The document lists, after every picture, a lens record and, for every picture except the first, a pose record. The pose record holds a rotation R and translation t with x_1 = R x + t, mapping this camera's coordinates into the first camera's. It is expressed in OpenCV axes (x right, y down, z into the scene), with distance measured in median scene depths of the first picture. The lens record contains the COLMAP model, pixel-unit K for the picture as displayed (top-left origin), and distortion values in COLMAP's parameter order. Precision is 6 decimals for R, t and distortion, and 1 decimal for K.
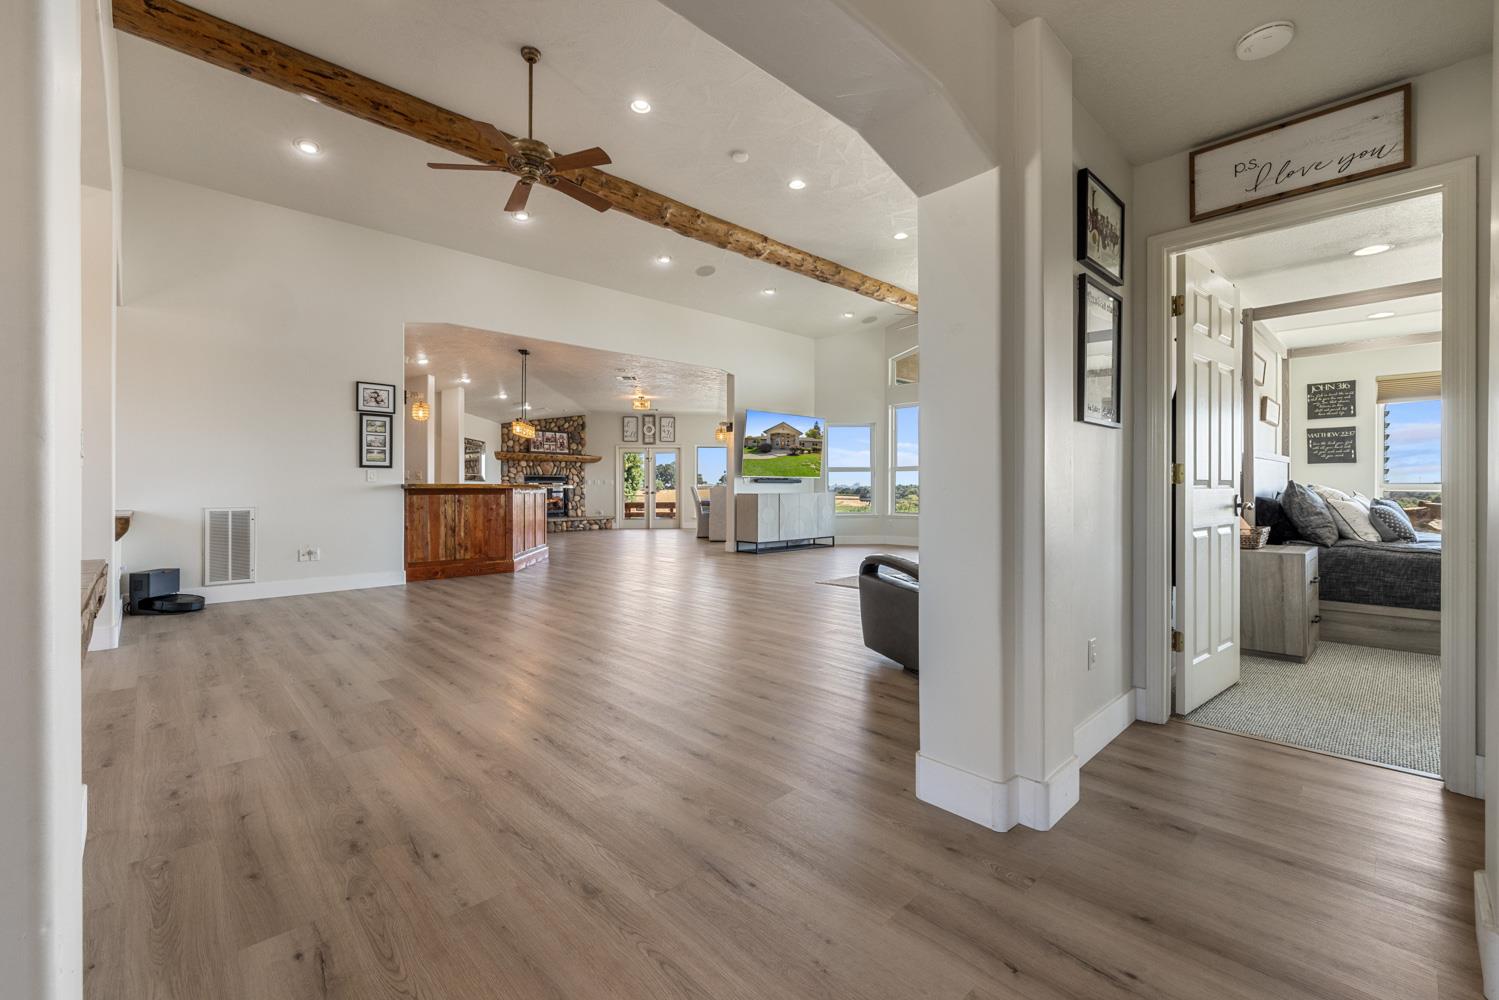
lens RADIAL K [[625.5, 0, 741.5], [0, 625.5, 492.2], [0, 0, 1]] dist [-0.007649, -0.000026]
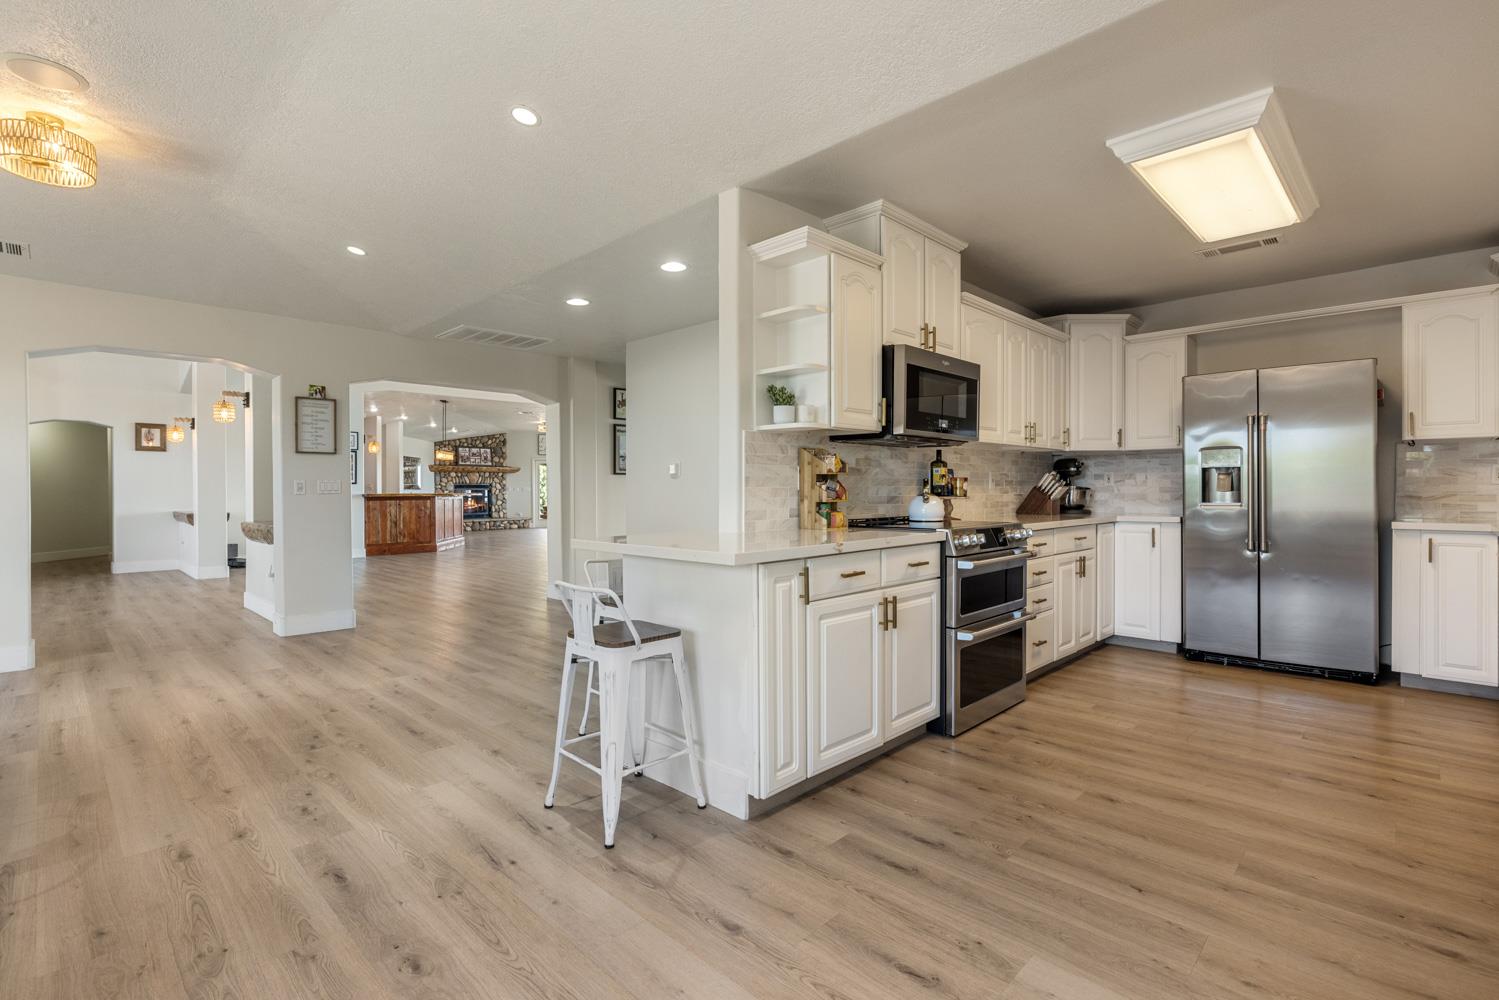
lens RADIAL K [[689.5, 0, 751.1], [0, 689.5, 487.5], [0, 0, 1]] dist [-0.011229, -0.000539]
pose [[0.998736, -0.006761, 0.049807, 0.309175], [0.007260, 0.999925, -0.009851, -0.005263], [-0.049737, 0.010200, 0.998710, -0.691461]]
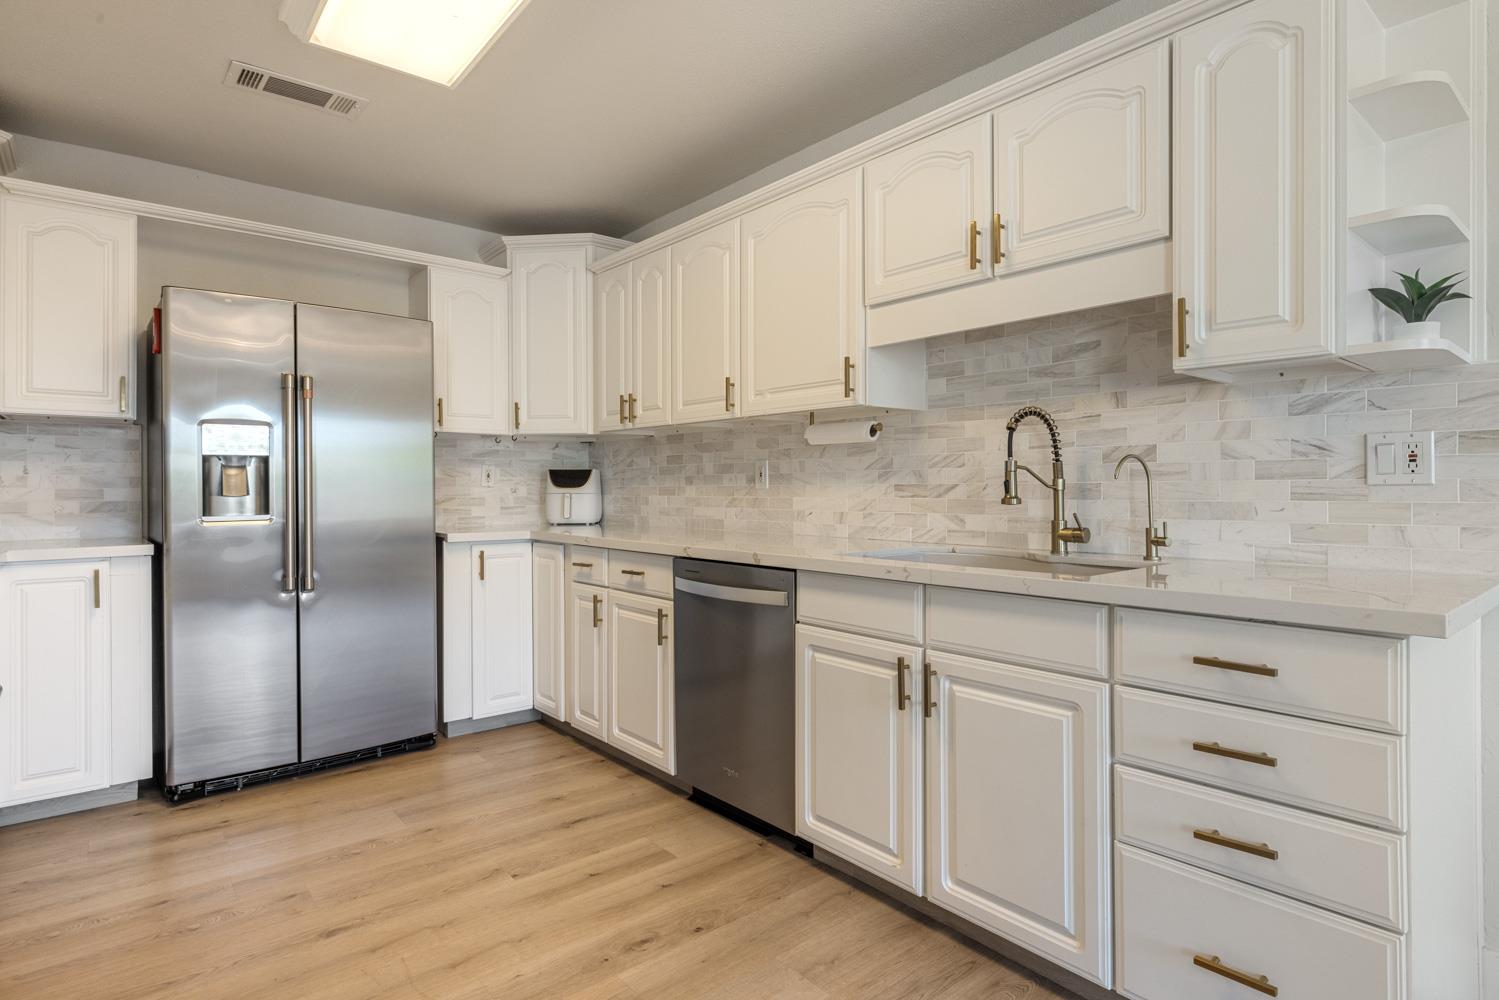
lens RADIAL K [[786.1, 0, 751.6], [0, 786.1, 487.9], [0, 0, 1]] dist [-0.004875, -0.000371]
pose [[0.057673, -0.002121, 0.998333, 0.361375], [0.011814, 0.999929, 0.001442, -0.006438], [-0.998266, 0.011711, 0.057694, -0.411949]]
